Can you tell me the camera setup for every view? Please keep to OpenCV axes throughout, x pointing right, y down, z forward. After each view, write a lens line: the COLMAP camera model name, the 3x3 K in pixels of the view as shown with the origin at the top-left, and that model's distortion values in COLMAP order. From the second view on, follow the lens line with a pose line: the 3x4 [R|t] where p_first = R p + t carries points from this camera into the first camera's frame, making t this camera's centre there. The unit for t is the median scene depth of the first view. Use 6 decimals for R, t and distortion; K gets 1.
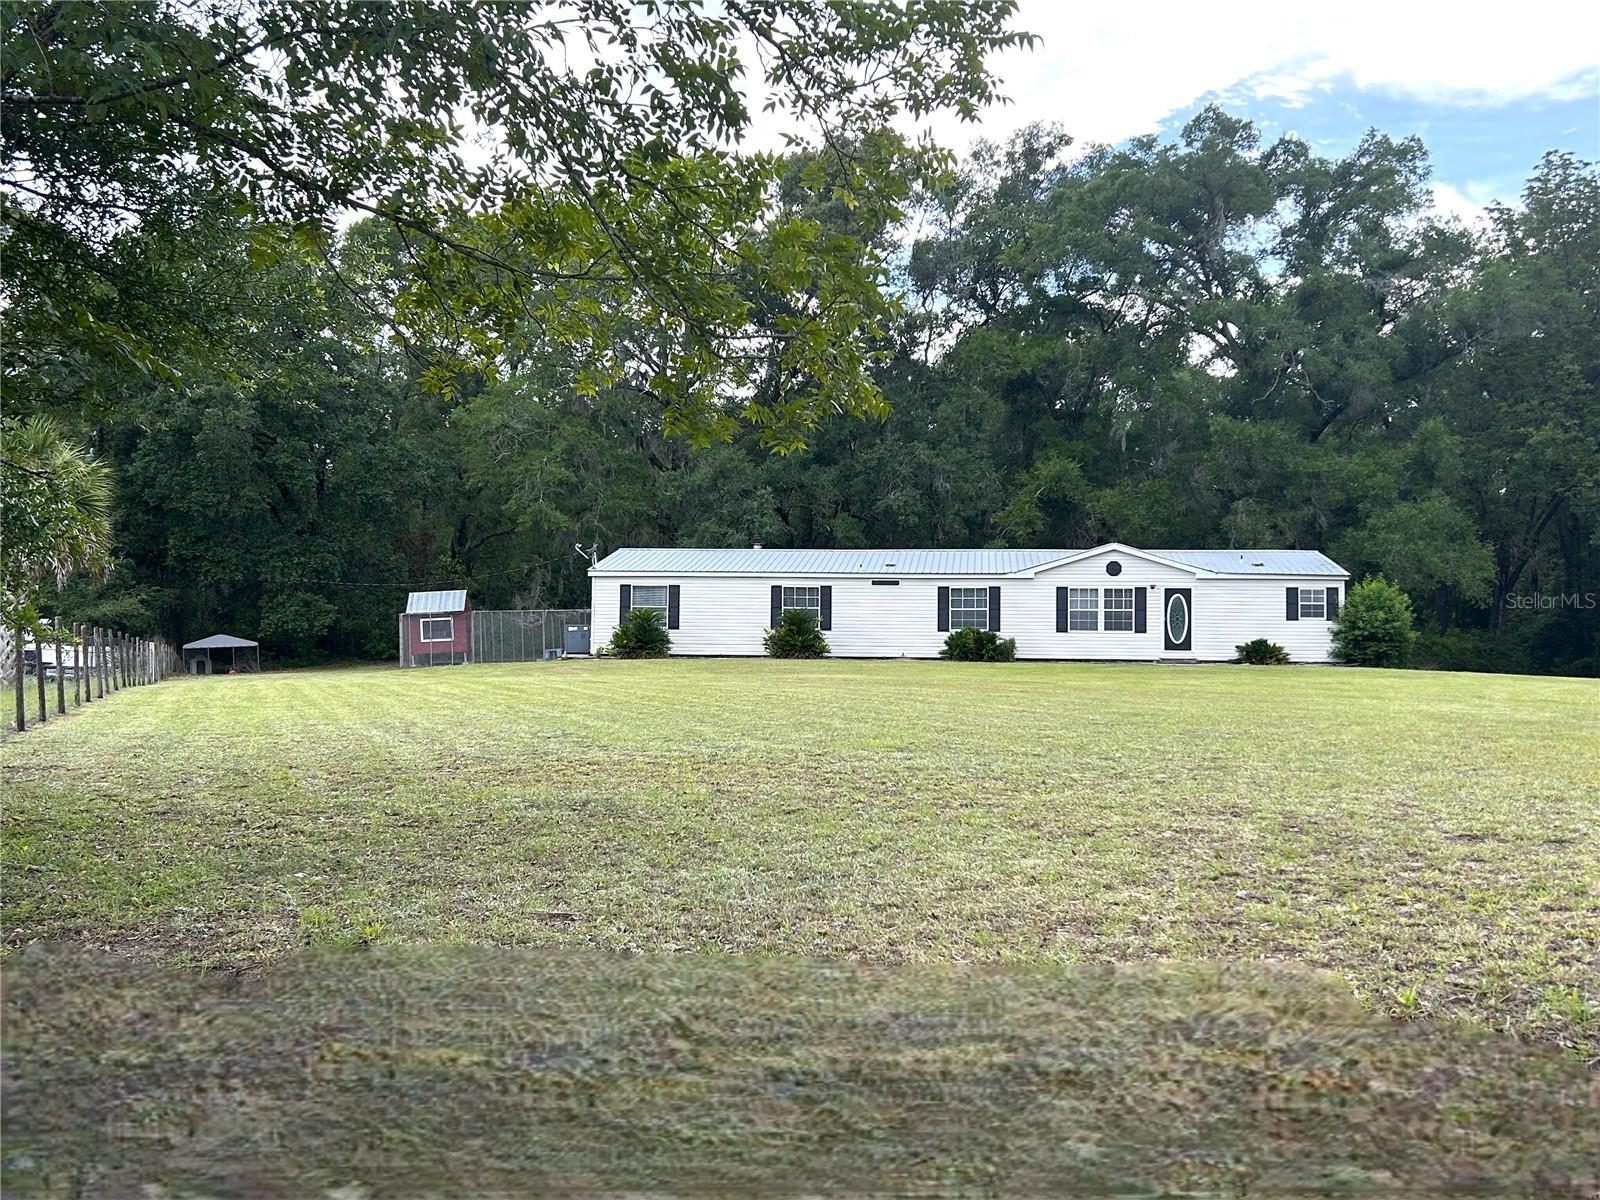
lens RADIAL K [[1593.5, 0, 806.0], [0, 1593.5, 608.8], [0, 0, 1]] dist [0.120957, 0.000000]
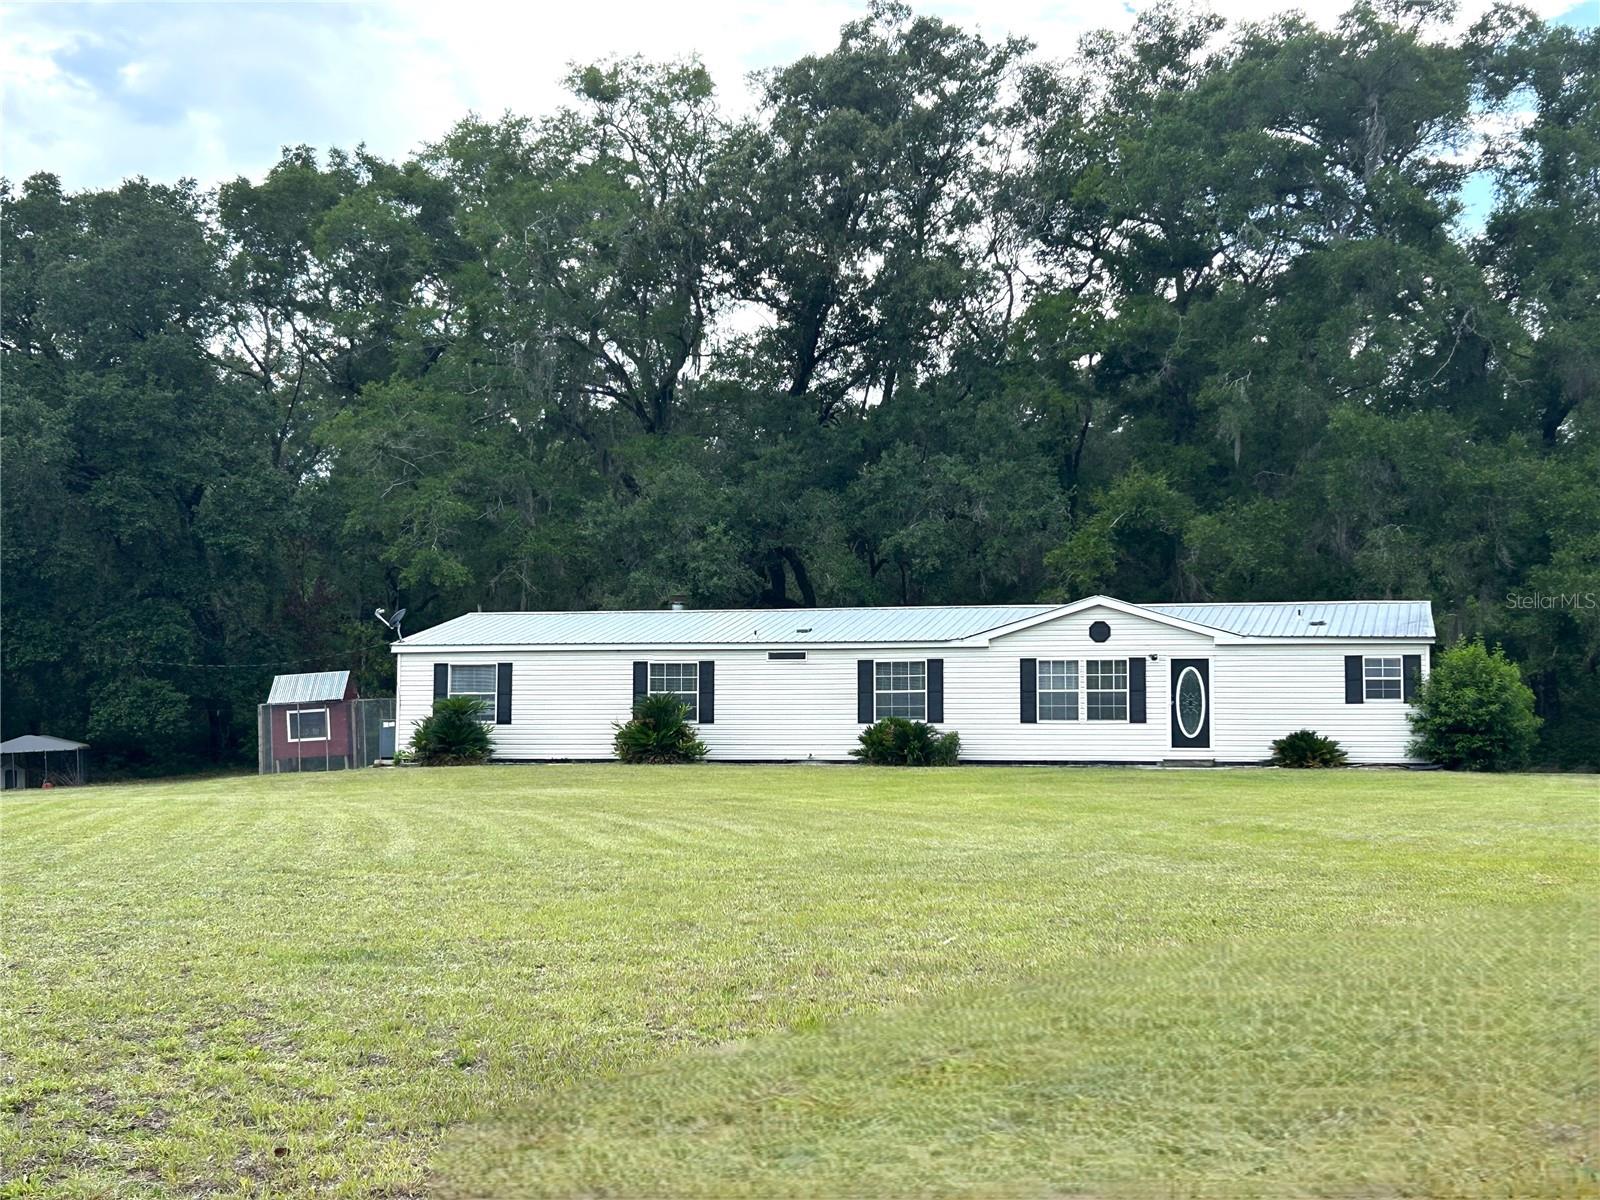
lens RADIAL K [[2229.6, 0, 794.9], [0, 2229.6, 597.6], [0, 0, 1]] dist [0.130532, 0.000000]
pose [[0.990734, -0.017729, -0.134654, 0.190419], [0.012538, 0.999149, -0.039302, -0.003097], [0.135236, 0.037250, 0.990113, 0.010522]]
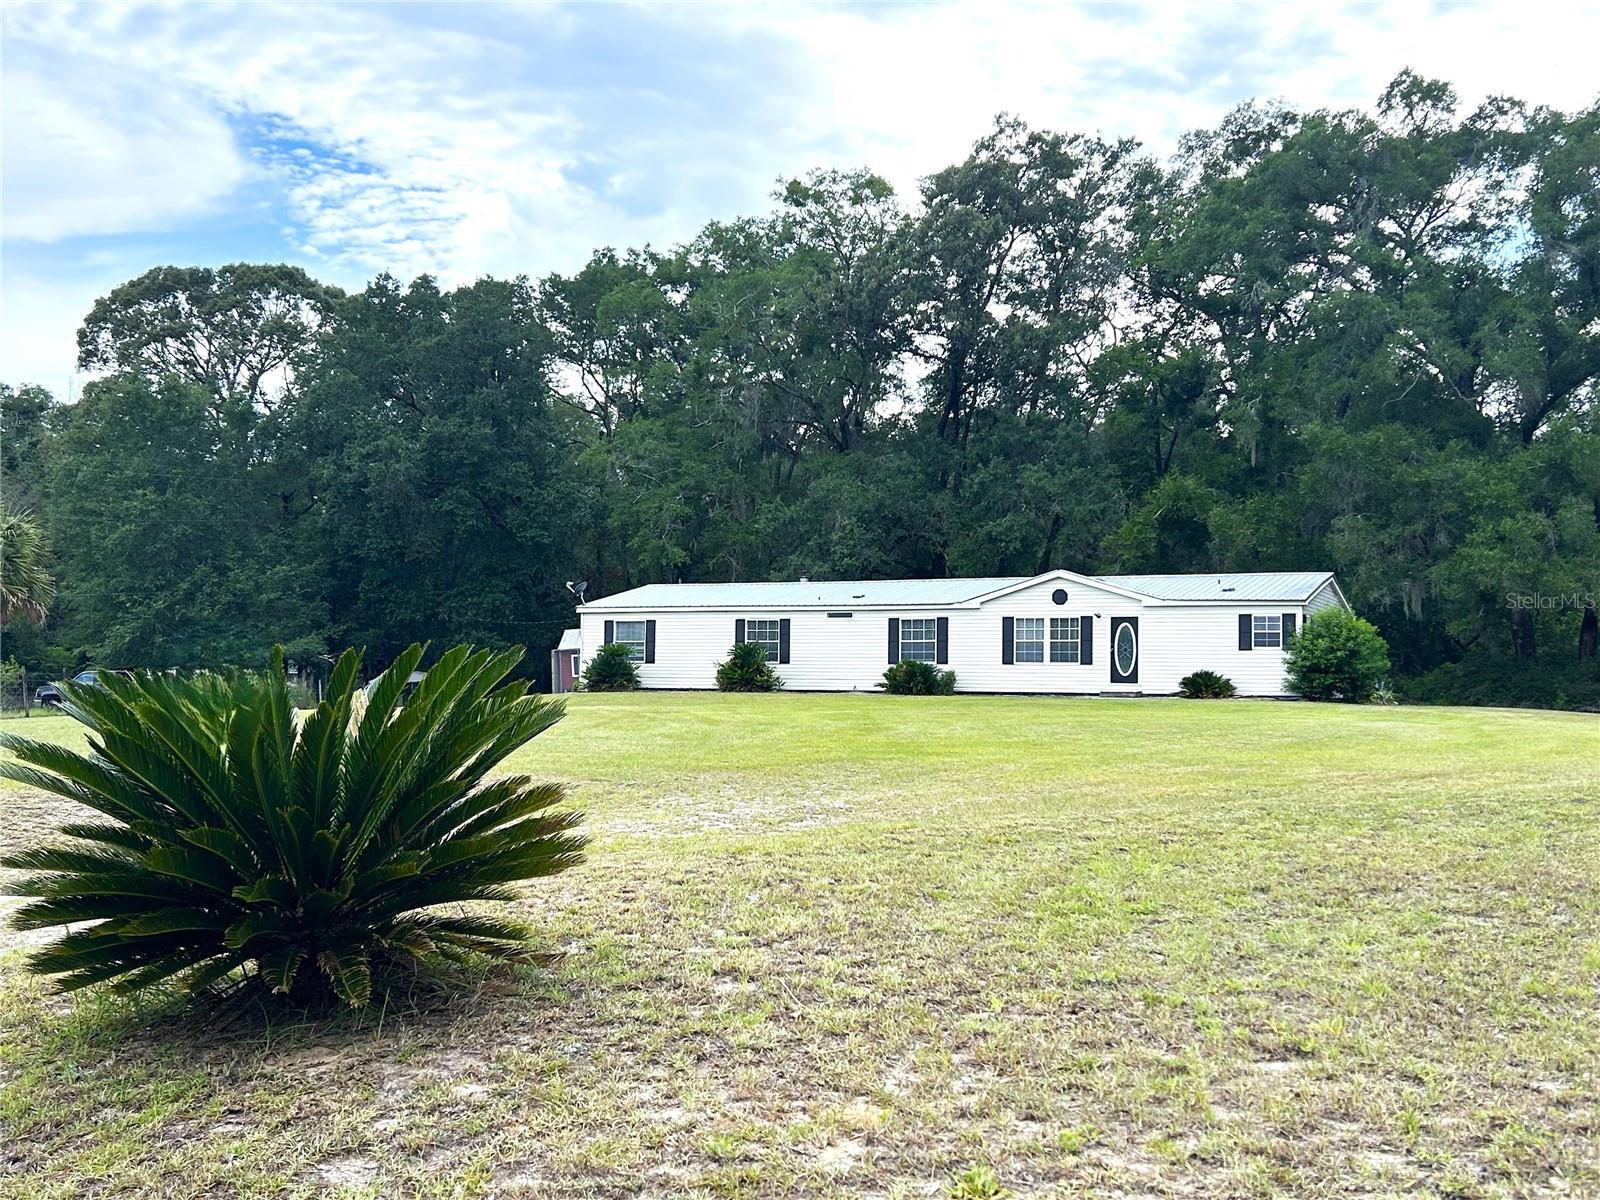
lens RADIAL K [[1734.1, 0, 785.0], [0, 1734.1, 598.6], [0, 0, 1]] dist [0.105474, 0.000000]
pose [[0.946849, -0.017411, -0.321208, 0.365409], [0.009269, 0.999596, -0.026861, 0.002128], [0.321546, 0.022456, 0.946628, -0.024634]]
